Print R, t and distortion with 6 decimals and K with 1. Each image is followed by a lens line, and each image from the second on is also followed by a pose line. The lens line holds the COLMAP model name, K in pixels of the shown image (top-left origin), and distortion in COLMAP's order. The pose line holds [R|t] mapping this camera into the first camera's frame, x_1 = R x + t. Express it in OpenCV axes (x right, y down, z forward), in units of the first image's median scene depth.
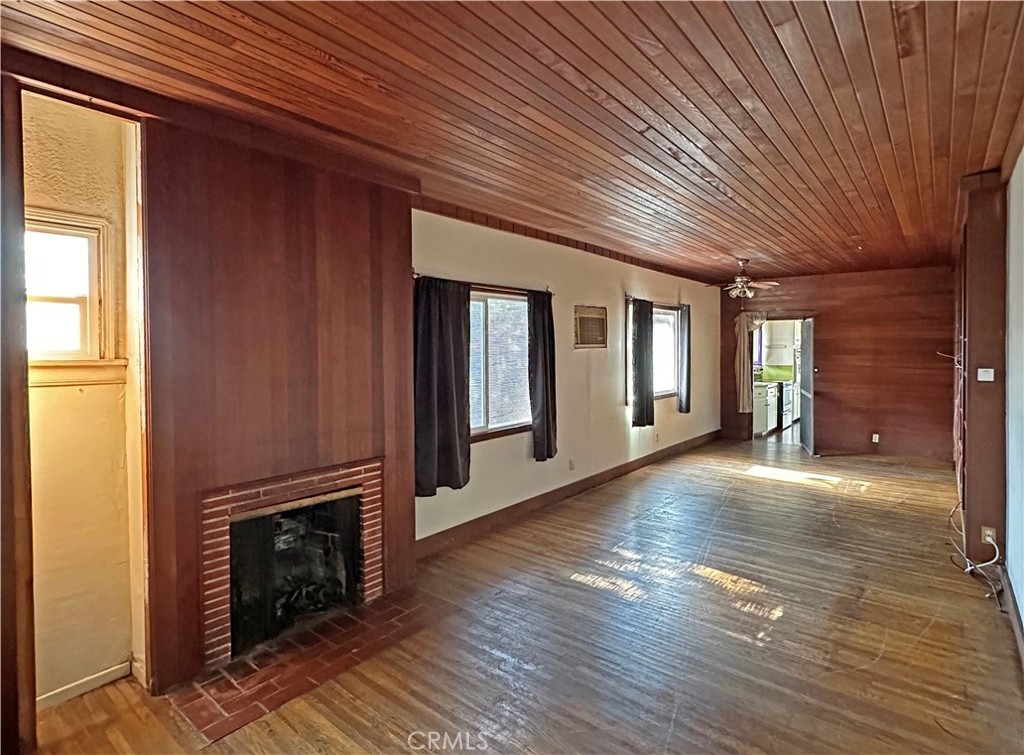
lens RADIAL K [[508.0, 0, 570.0], [0, 508.0, 358.8], [0, 0, 1]] dist [0.000499, 0.000067]
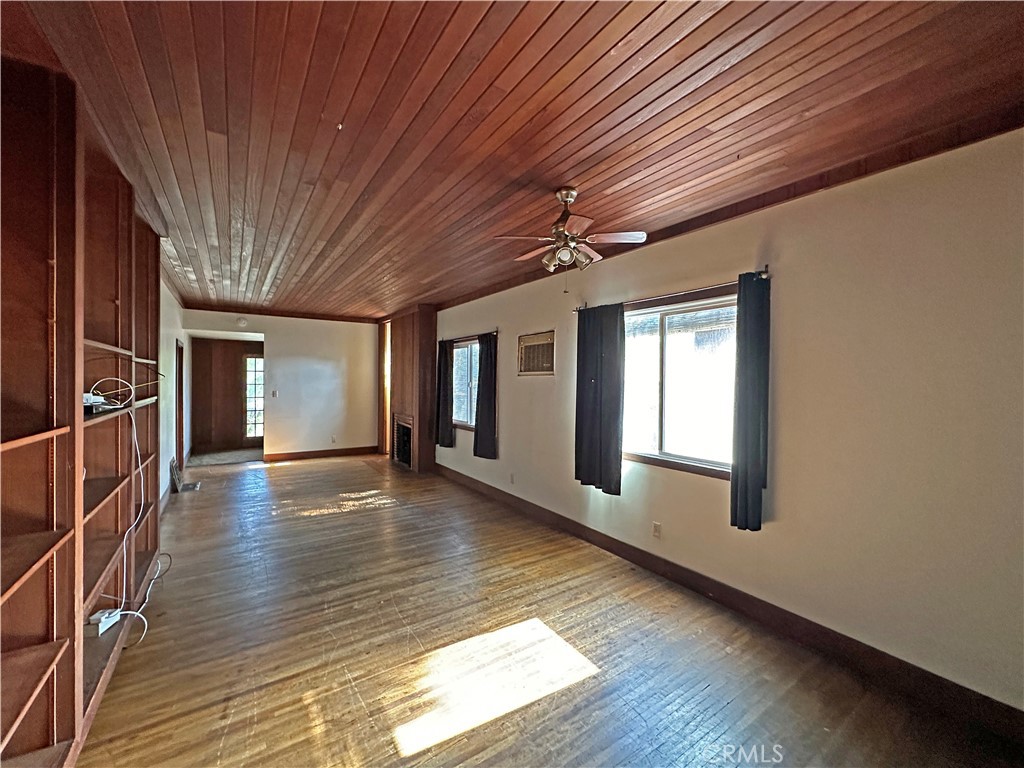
lens RADIAL K [[418.9, 0, 512.0], [0, 418.9, 384.0], [0, 0, 1]] dist [0.000279, -0.003777]
pose [[-0.343467, 0.028100, -0.938744, 0.864633], [-0.011610, 0.999349, 0.034162, -0.032756], [0.939093, 0.022632, -0.342917, 1.289474]]
